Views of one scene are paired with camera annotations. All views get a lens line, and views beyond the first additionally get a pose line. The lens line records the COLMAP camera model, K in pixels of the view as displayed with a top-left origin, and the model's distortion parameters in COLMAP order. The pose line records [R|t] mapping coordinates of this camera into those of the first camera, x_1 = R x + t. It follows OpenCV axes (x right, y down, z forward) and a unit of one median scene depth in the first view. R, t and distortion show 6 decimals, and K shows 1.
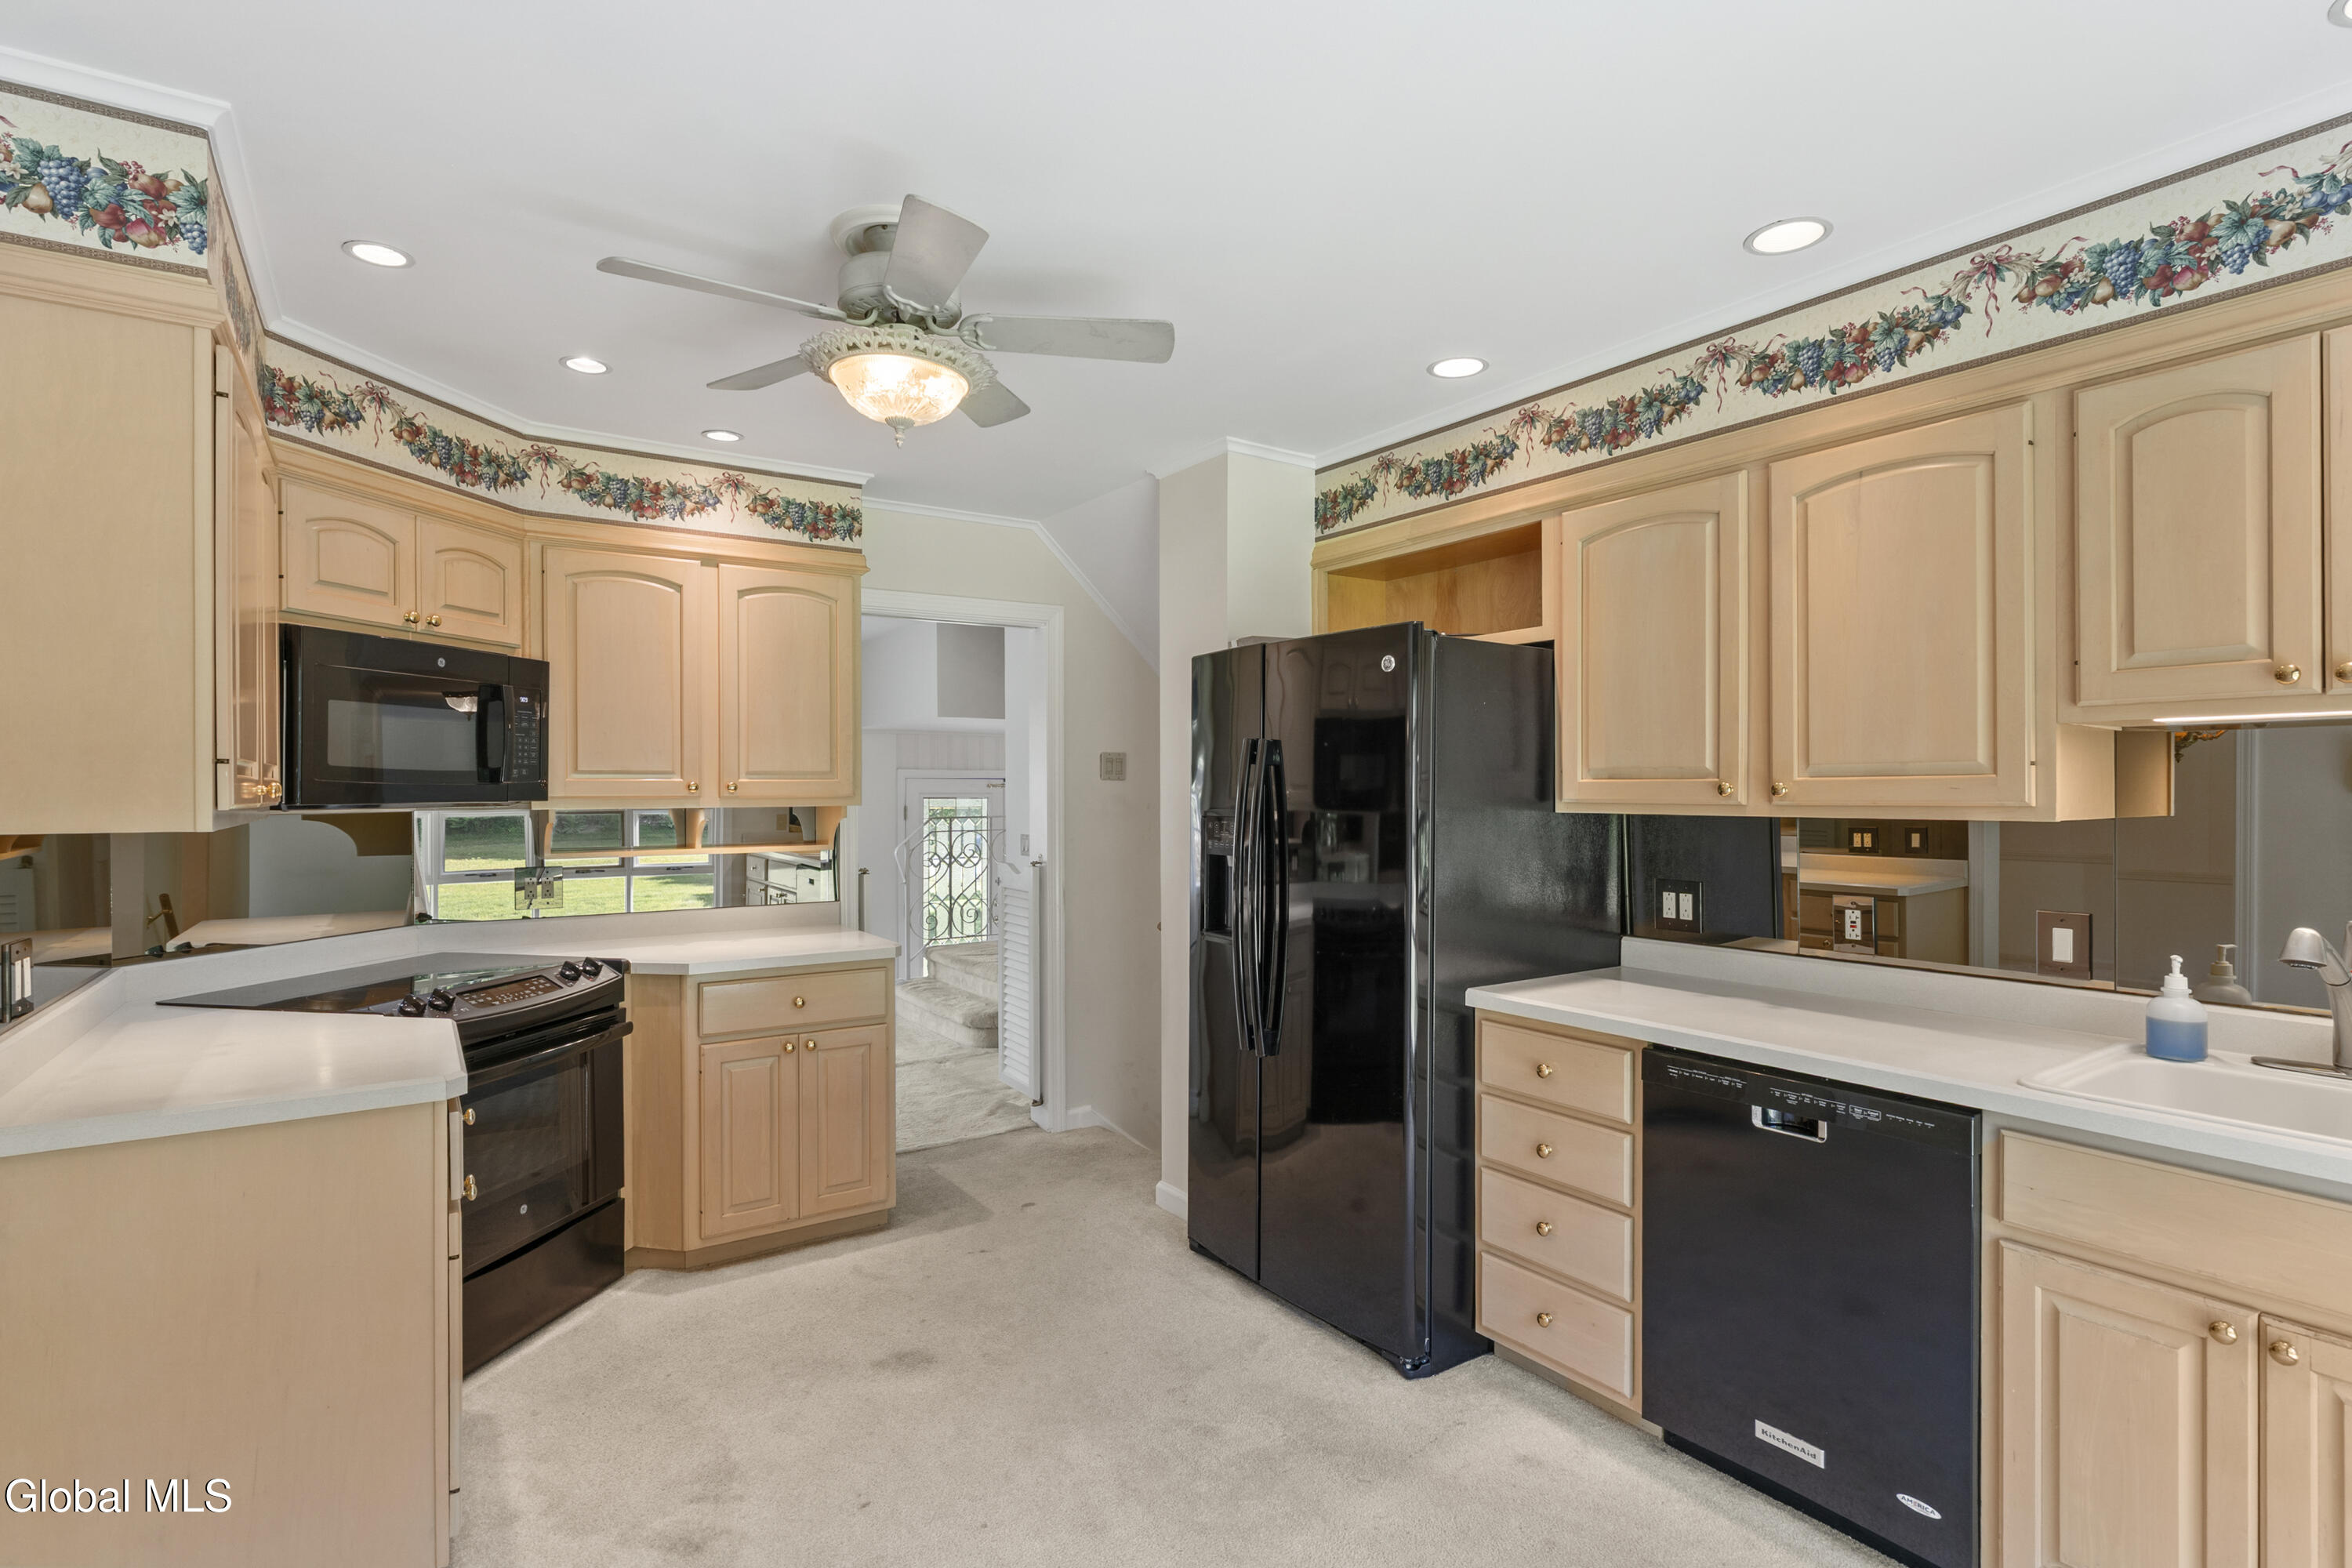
lens RADIAL K [[1164.7, 0, 1171.9], [0, 1164.7, 793.1], [0, 0, 1]] dist [-0.010028, 0.003246]
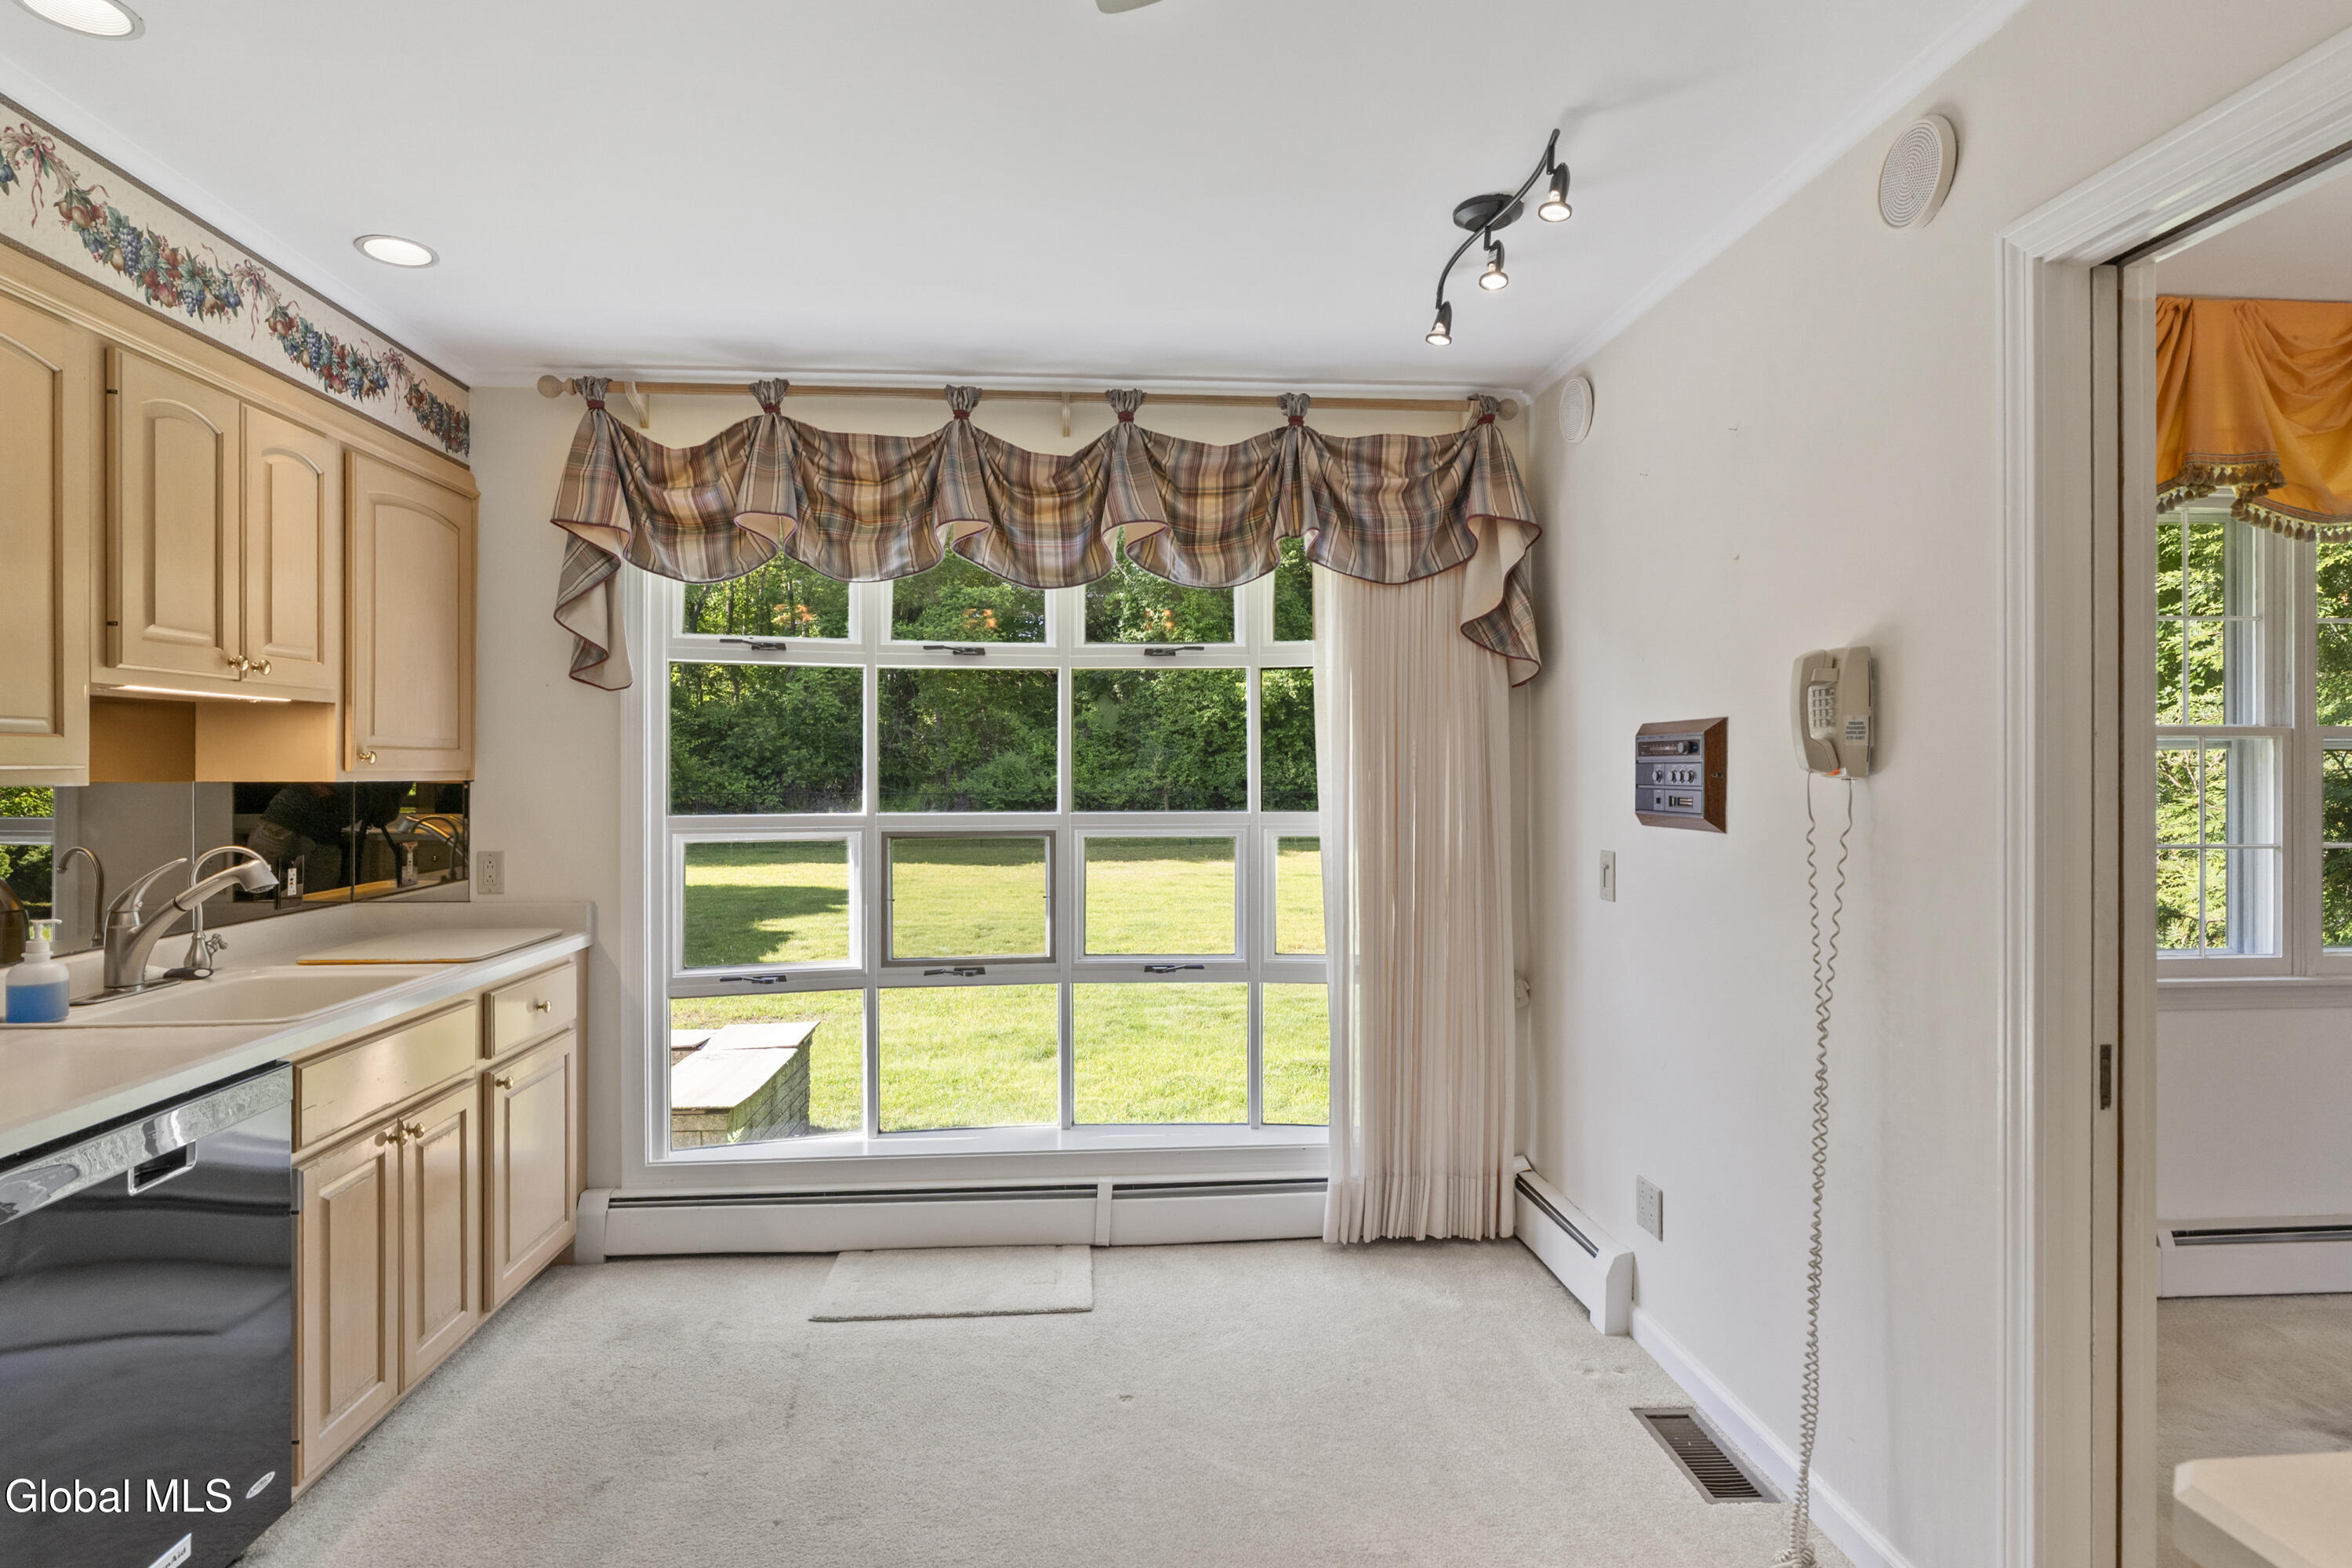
lens RADIAL K [[1210.5, 0, 1184.8], [0, 1210.5, 773.2], [0, 0, 1]] dist [-0.008638, -0.000030]
pose [[-0.877960, 0.000511, 0.478734, -0.401005], [0.004327, 0.999967, 0.006870, 0.009468], [-0.478715, 0.008103, -0.877933, 1.153490]]
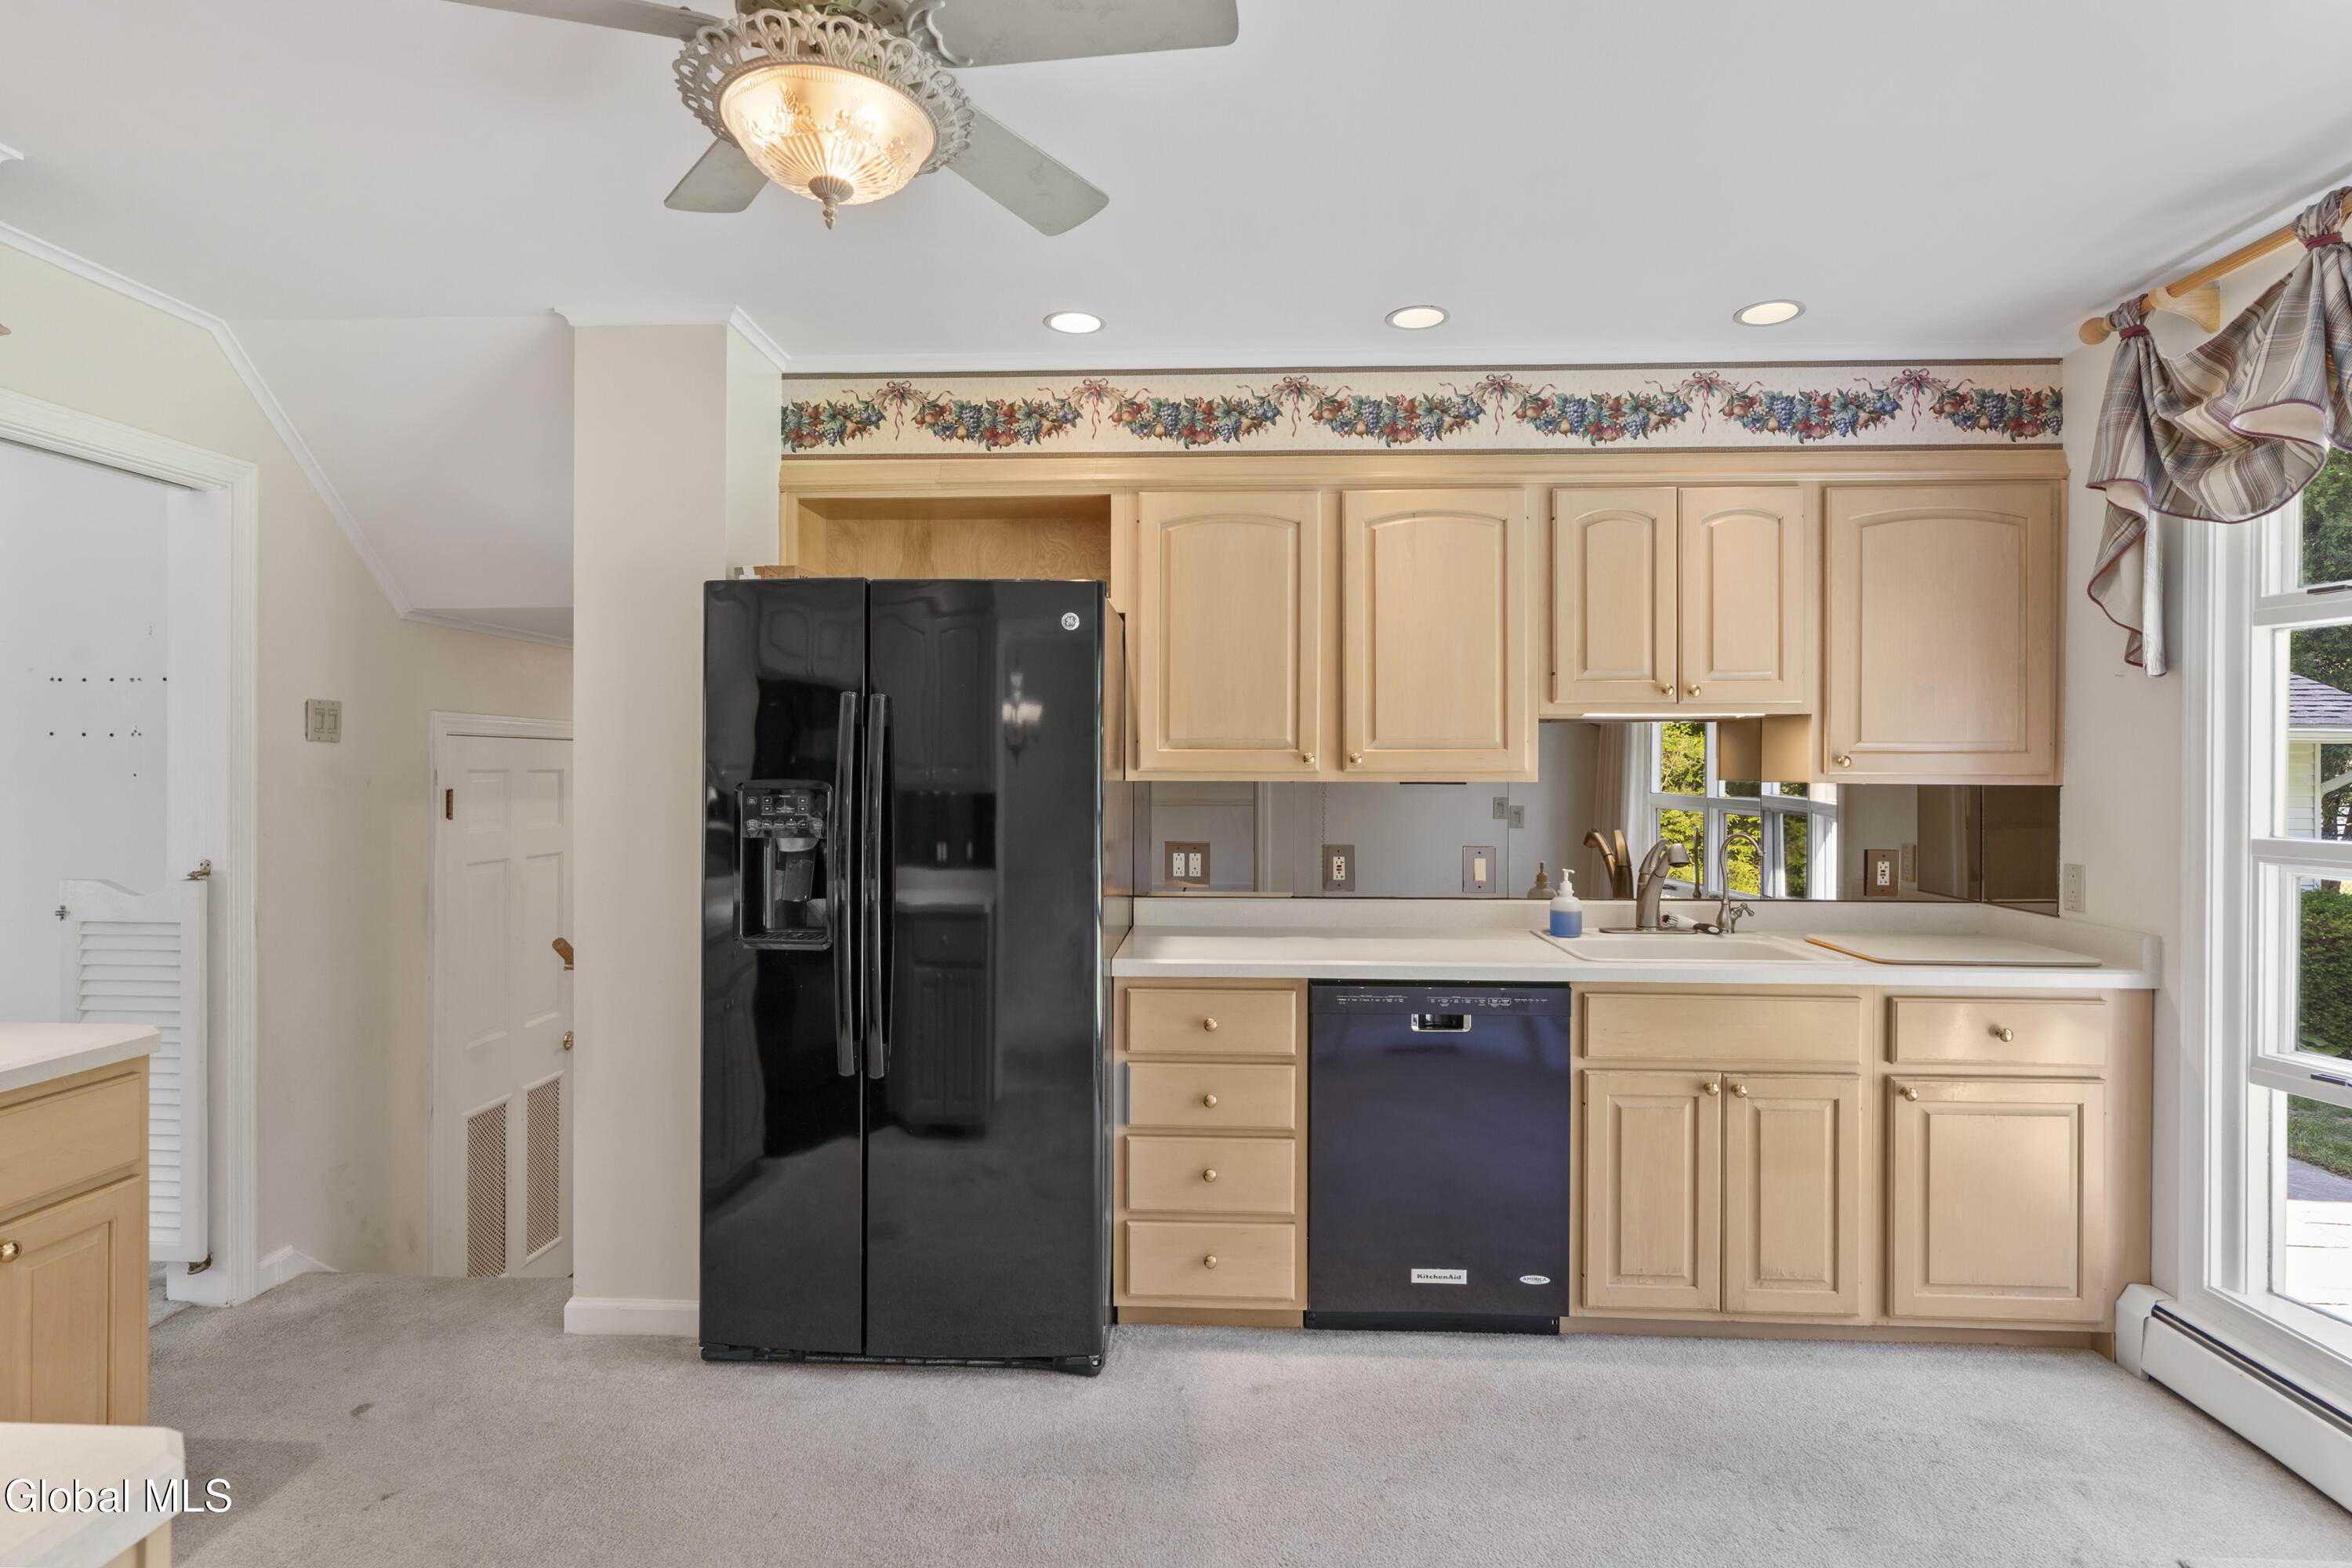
lens RADIAL K [[1210.5, 0, 1181.9], [0, 1210.5, 769.0], [0, 0, 1]] dist [-0.008638, -0.000030]
pose [[0.588366, 0.003055, 0.808589, -0.582257], [-0.000595, 0.999994, -0.003345, 0.011100], [-0.808594, 0.001487, 0.588365, 0.377072]]
